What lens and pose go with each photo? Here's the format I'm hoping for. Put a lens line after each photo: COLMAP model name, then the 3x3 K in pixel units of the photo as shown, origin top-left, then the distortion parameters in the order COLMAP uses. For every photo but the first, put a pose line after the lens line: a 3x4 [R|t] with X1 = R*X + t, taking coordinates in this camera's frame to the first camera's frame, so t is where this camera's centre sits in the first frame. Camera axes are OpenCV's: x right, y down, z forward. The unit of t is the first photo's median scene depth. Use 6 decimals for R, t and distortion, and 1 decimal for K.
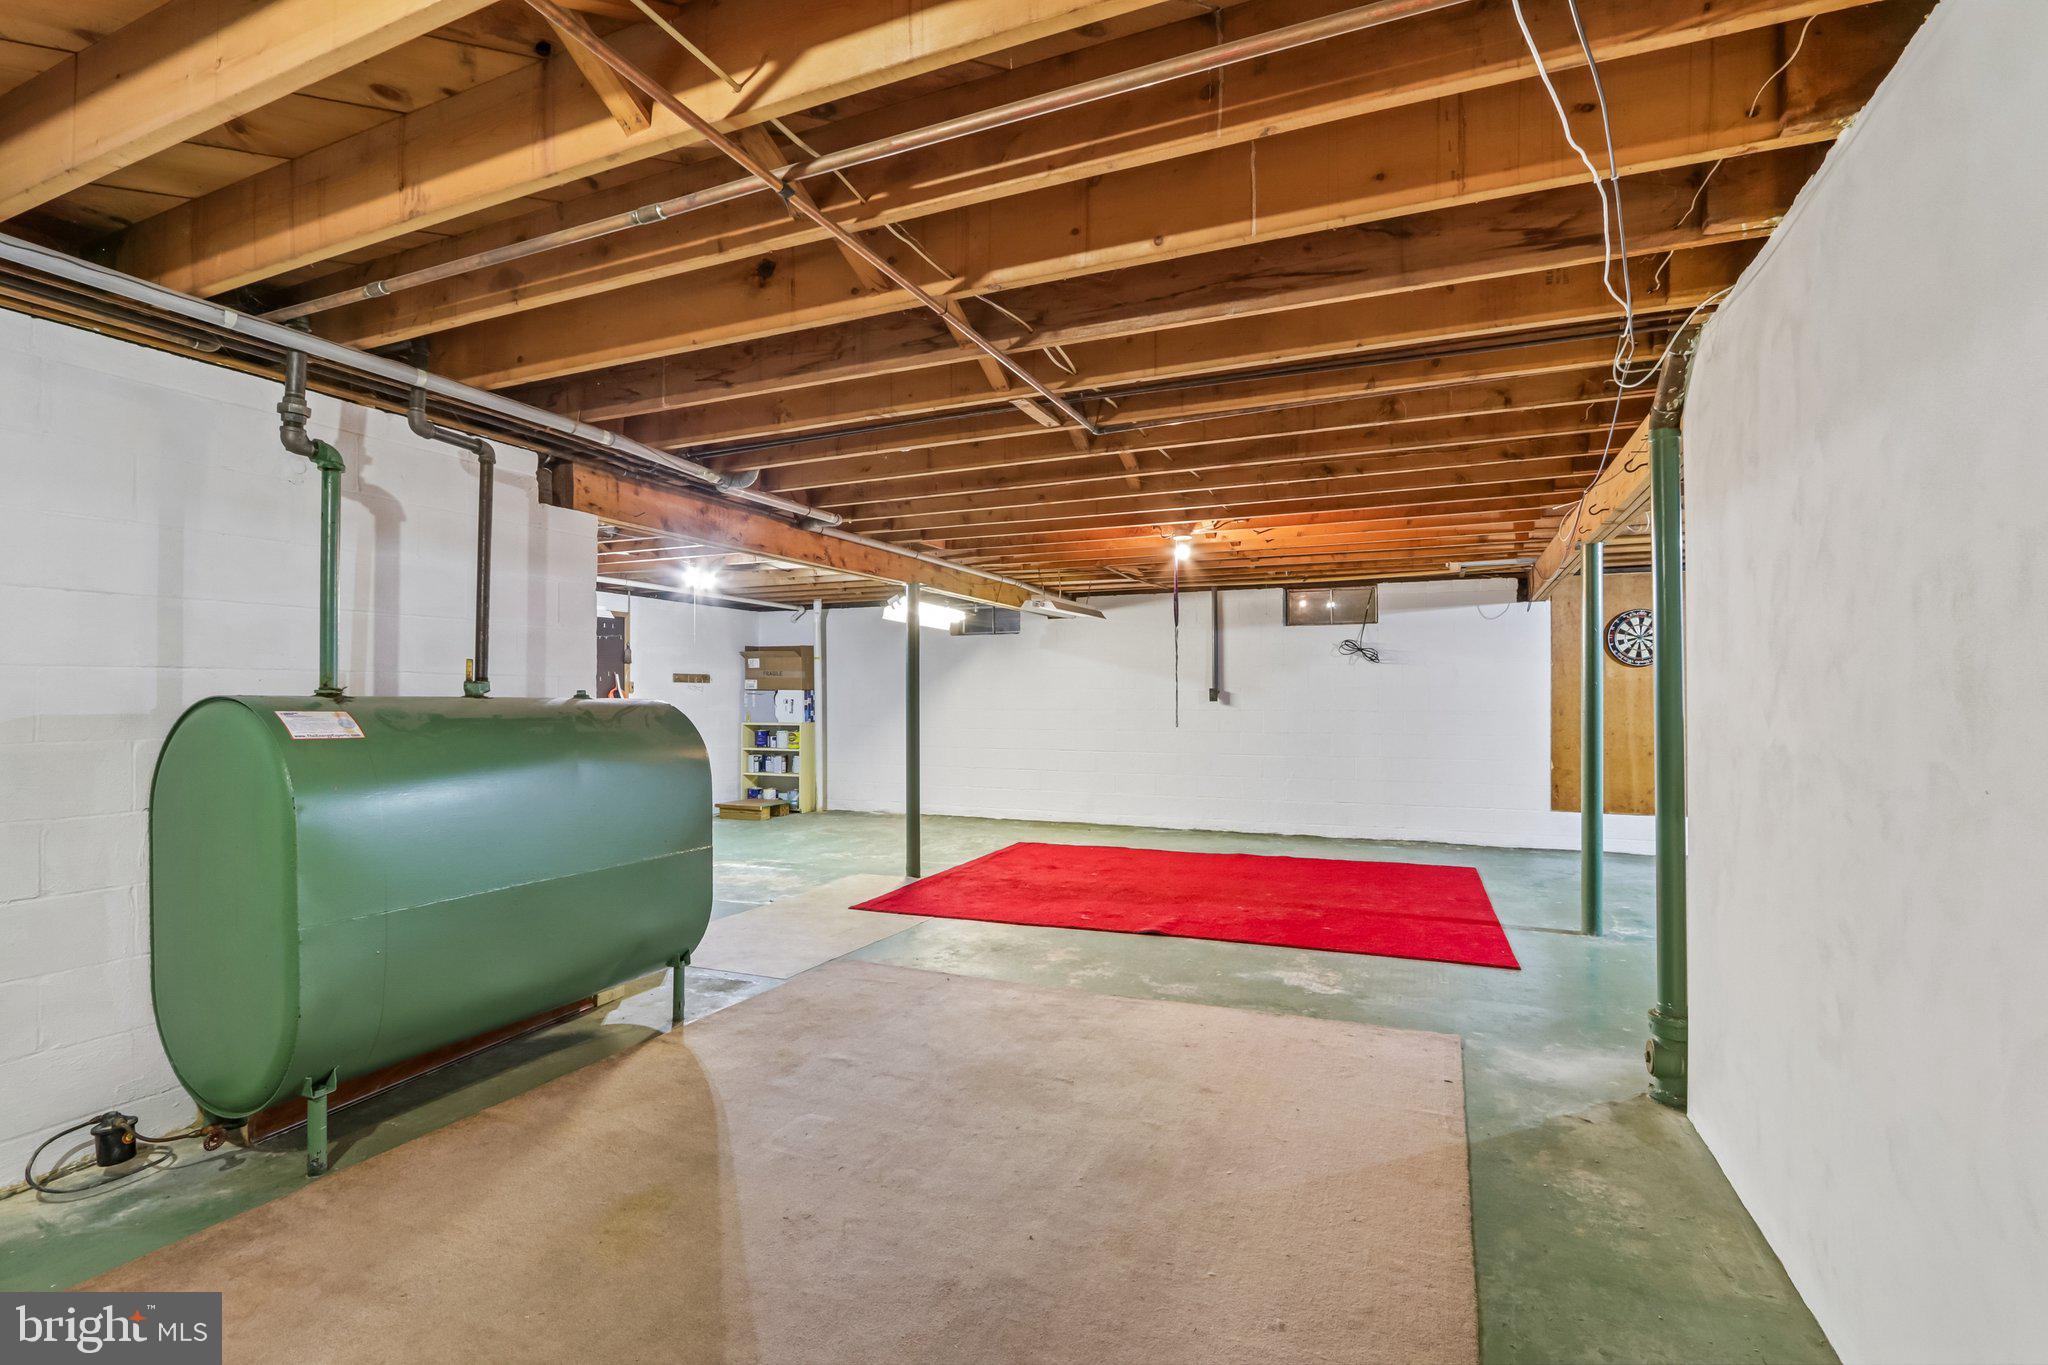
lens RADIAL K [[921.4, 0, 1024.0], [0, 921.4, 682.5], [0, 0, 1]] dist [-0.001491, -0.000159]
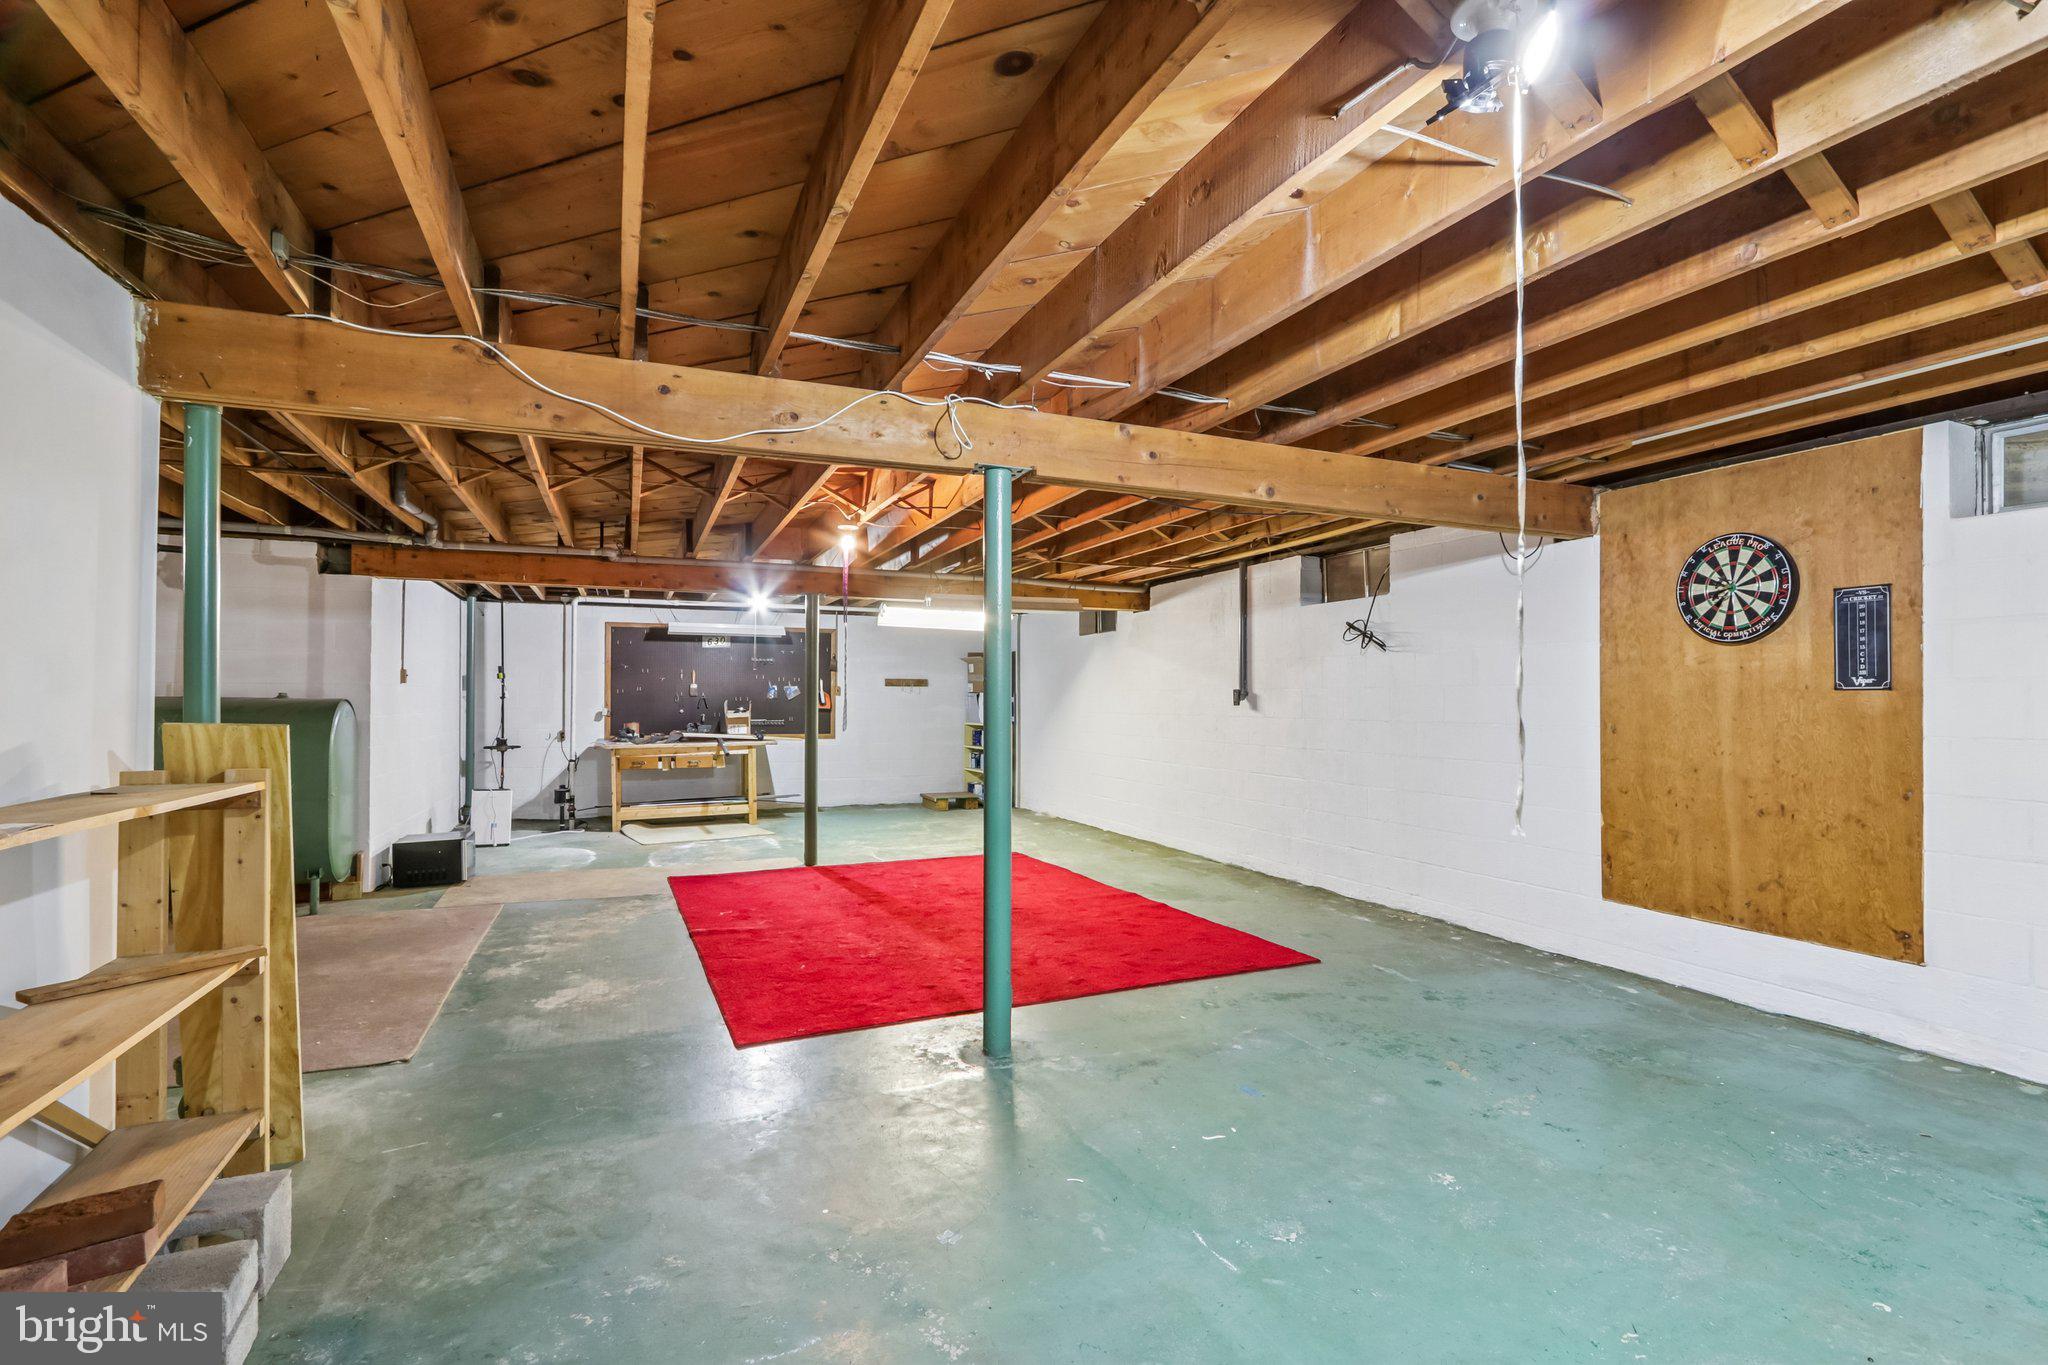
lens RADIAL K [[921.4, 0, 1024.0], [0, 921.4, 682.5], [0, 0, 1]] dist [-0.001491, -0.000159]
pose [[0.731370, -0.009545, -0.681914, 0.725167], [0.007145, 0.999954, -0.006333, 0.005129], [0.681944, -0.000240, 0.731405, 0.342494]]
